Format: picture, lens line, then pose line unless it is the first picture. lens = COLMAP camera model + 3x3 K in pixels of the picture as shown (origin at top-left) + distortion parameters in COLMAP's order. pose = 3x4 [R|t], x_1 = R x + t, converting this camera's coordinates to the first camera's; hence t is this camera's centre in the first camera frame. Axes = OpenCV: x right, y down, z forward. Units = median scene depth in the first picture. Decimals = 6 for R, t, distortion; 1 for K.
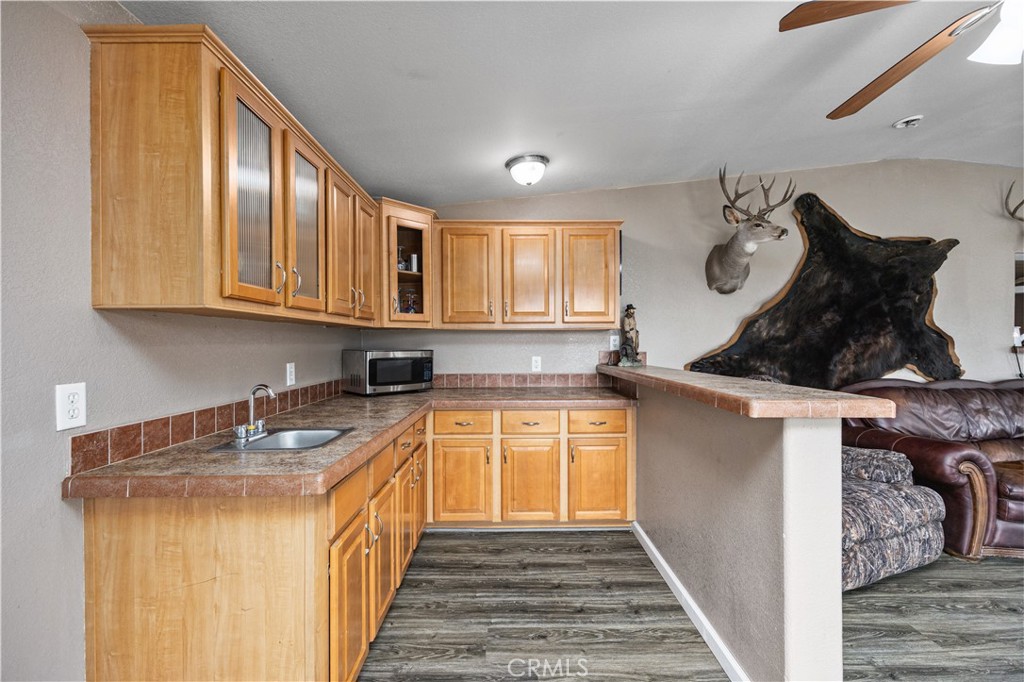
lens RADIAL K [[421.3, 0, 516.0], [0, 421.3, 343.6], [0, 0, 1]] dist [0.001497, 0.000133]
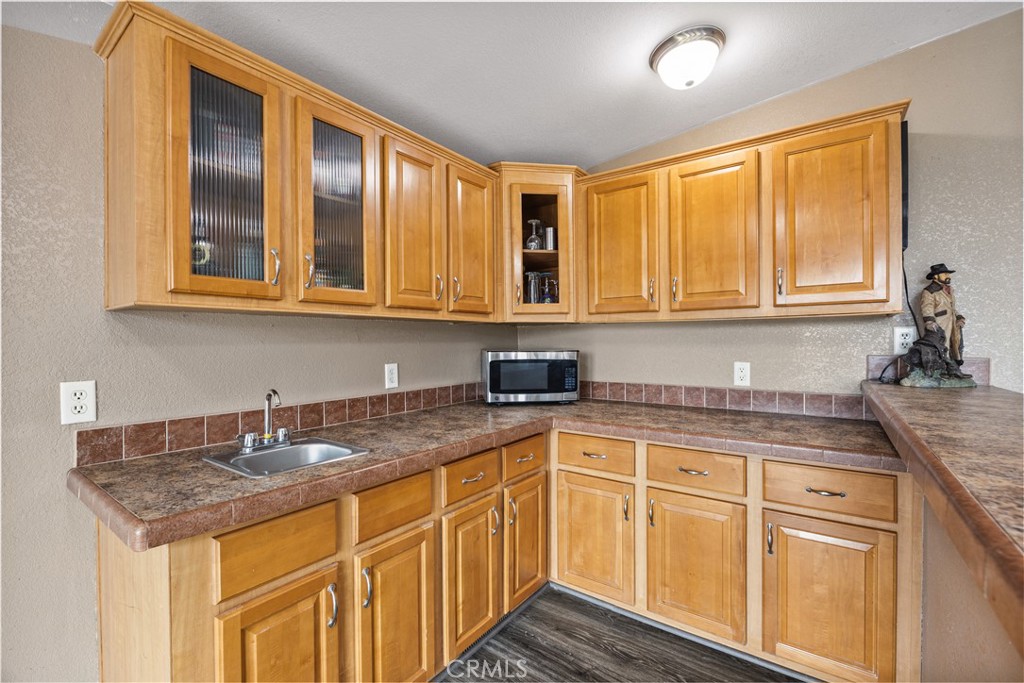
lens RADIAL K [[443.5, 0, 514.0], [0, 443.5, 343.6], [0, 0, 1]] dist [-0.010575, -0.000138]
pose [[0.800708, 0.002112, -0.599051, 0.195572], [0.002297, 0.999976, 0.006595, -0.002565], [0.599050, -0.006656, 0.800684, 0.298351]]
